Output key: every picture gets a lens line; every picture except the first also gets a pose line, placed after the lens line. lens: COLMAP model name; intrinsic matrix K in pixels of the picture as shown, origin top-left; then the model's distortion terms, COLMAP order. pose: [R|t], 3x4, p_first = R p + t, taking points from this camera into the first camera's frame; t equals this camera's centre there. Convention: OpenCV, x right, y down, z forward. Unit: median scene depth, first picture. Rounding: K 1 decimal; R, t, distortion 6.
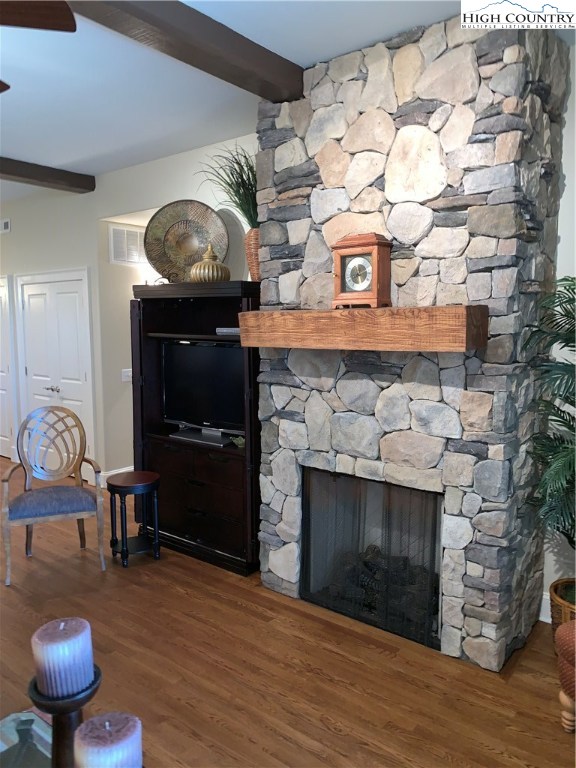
lens RADIAL K [[590.1, 0, 291.2], [0, 590.1, 380.7], [0, 0, 1]] dist [0.008913, -0.000335]
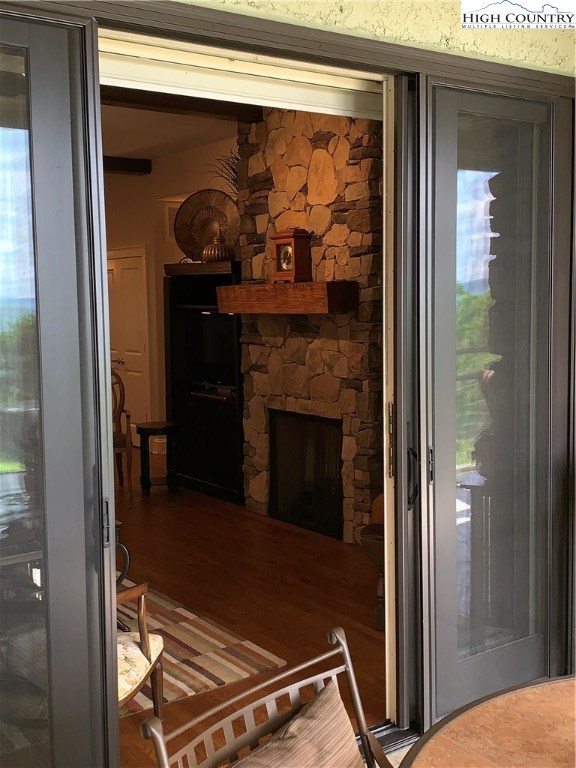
lens RADIAL K [[915.6, 0, 288.0], [0, 915.6, 384.0], [0, 0, 1]] dist [0.039635, 0.011814]
pose [[0.963829, 0.013609, -0.266173, 0.622192], [-0.014246, 0.999898, -0.000463, 0.099761], [0.266139, 0.004238, 0.963925, -0.937404]]
